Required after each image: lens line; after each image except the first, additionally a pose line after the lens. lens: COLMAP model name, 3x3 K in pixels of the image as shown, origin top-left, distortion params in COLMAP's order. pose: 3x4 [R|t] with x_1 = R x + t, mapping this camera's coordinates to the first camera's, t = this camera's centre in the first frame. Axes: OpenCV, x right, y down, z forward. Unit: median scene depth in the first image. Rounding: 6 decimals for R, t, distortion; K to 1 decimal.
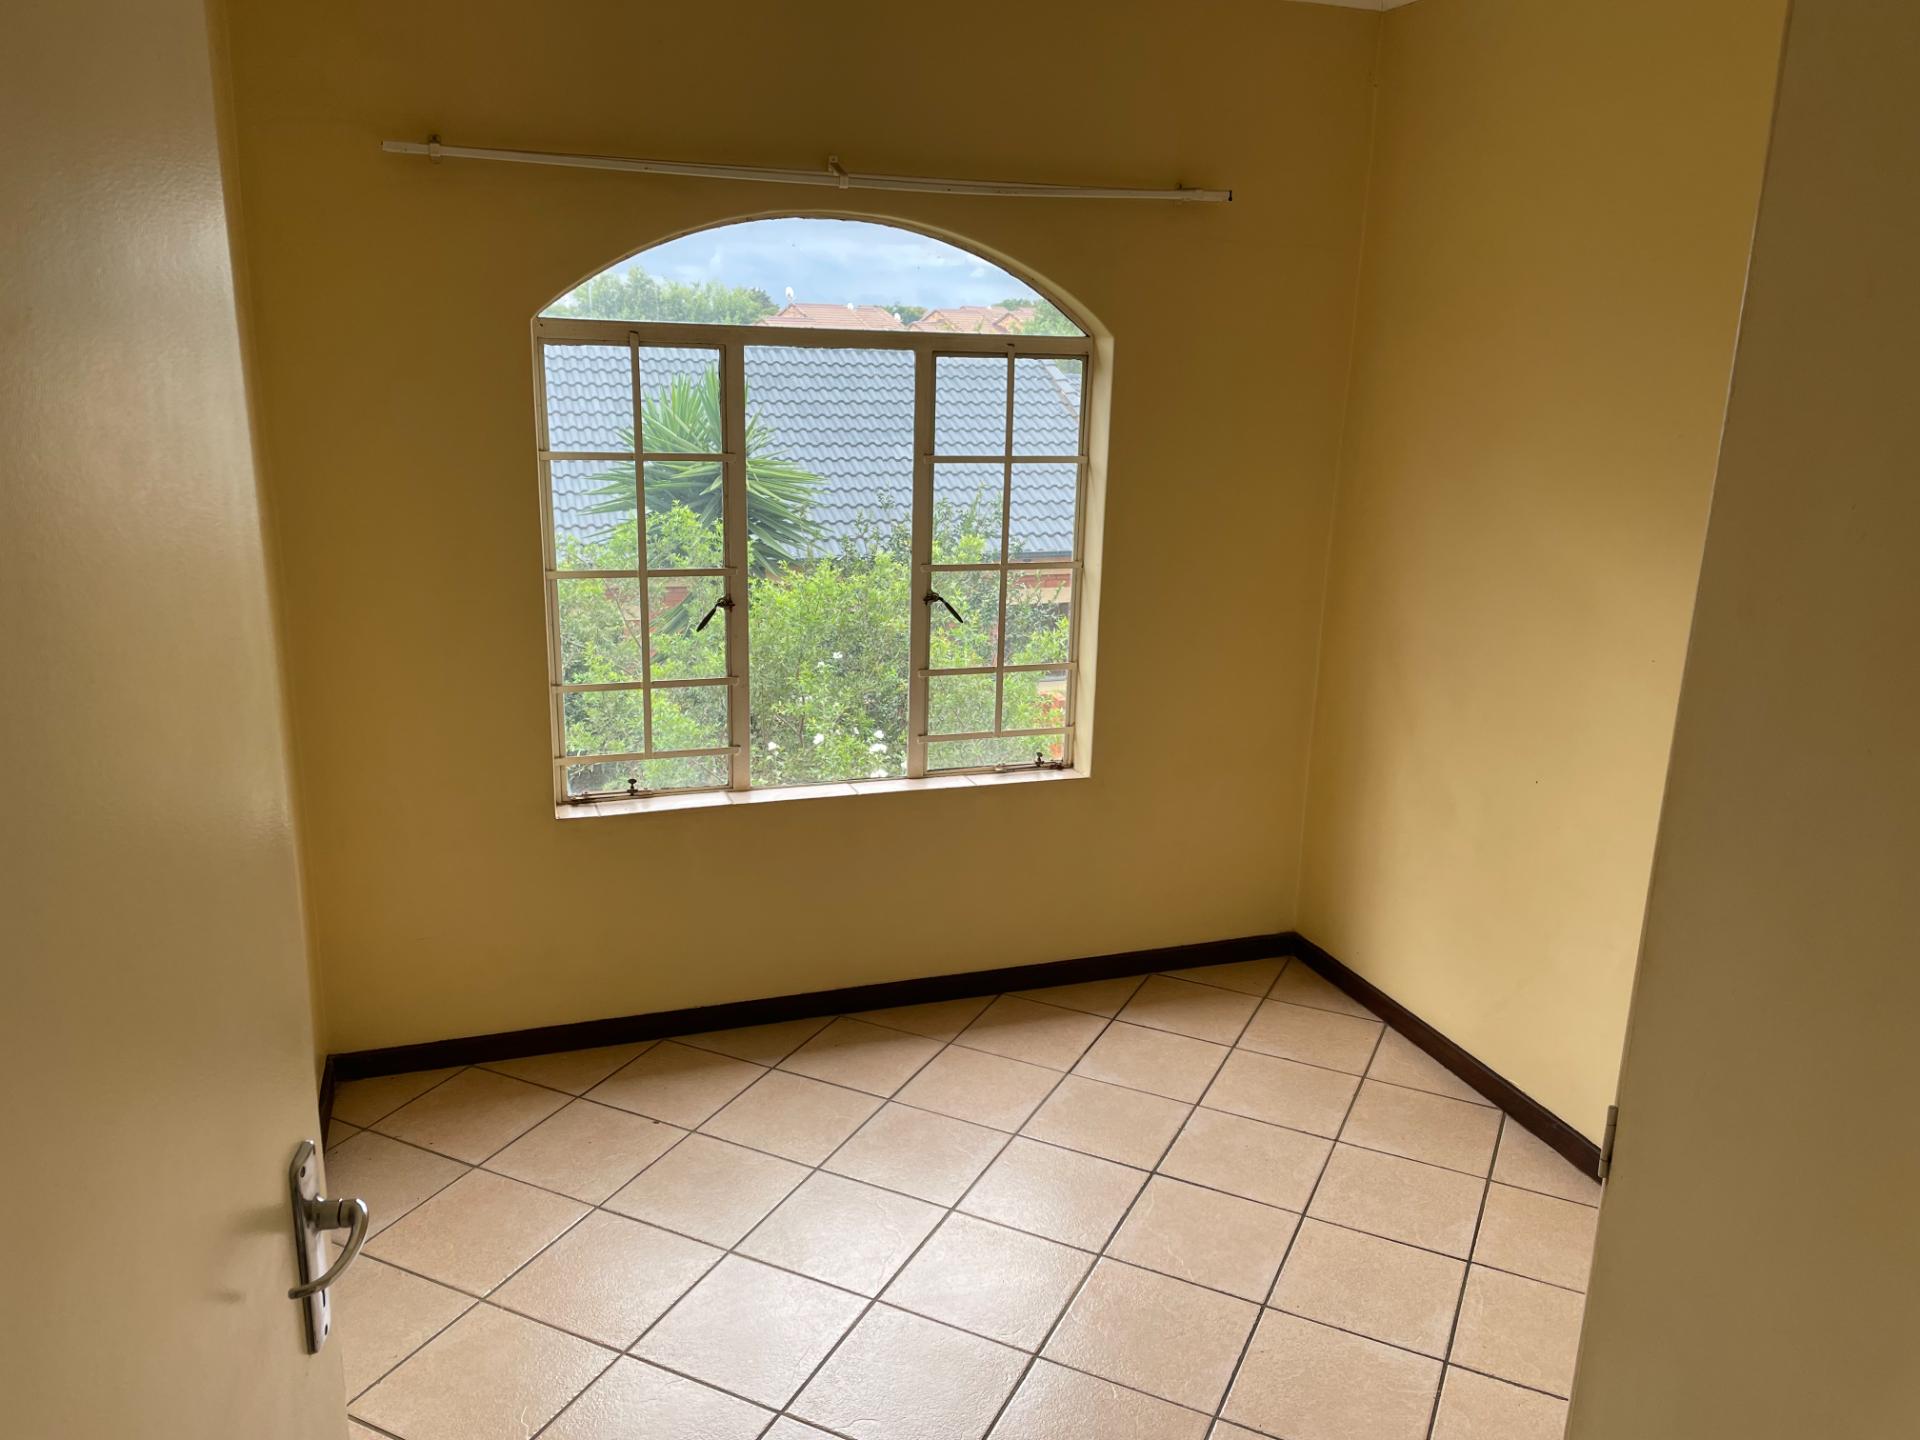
lens RADIAL K [[1466.2, 0, 961.6], [0, 1466.2, 835.4], [0, 0, 1]] dist [0.096881, 0.001232]
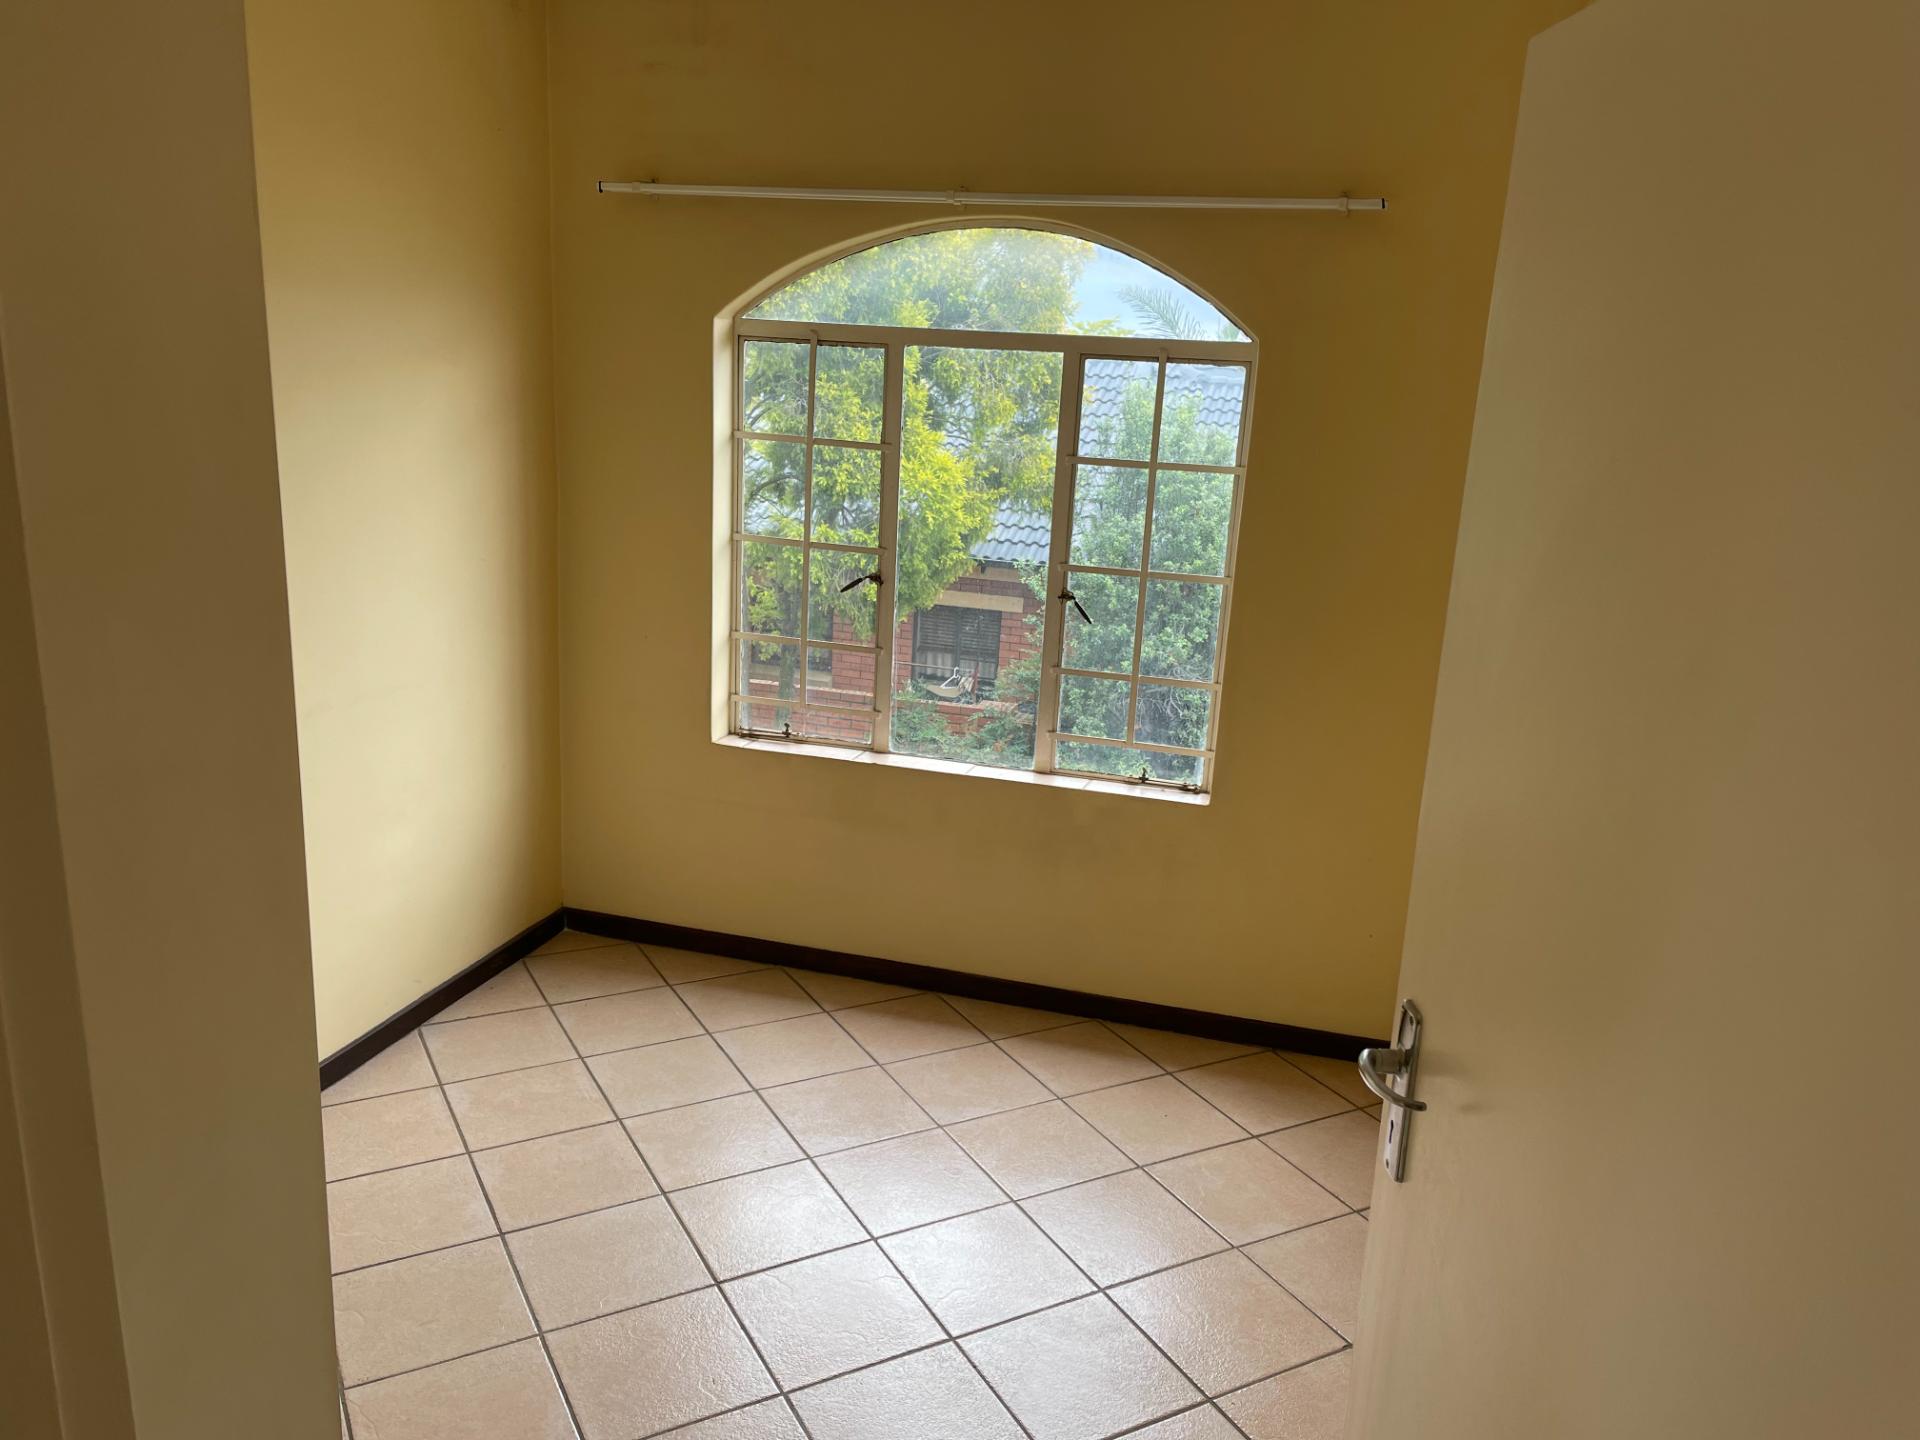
lens RADIAL K [[1435.5, 0, 951.9], [0, 1435.5, 732.1], [0, 0, 1]] dist [0.104380, -0.136865]
pose [[0.807040, 0.165622, -0.566794, 0.494950], [-0.210541, 0.977483, -0.014154, -0.042815], [0.551687, 0.130757, 0.823738, 0.173080]]
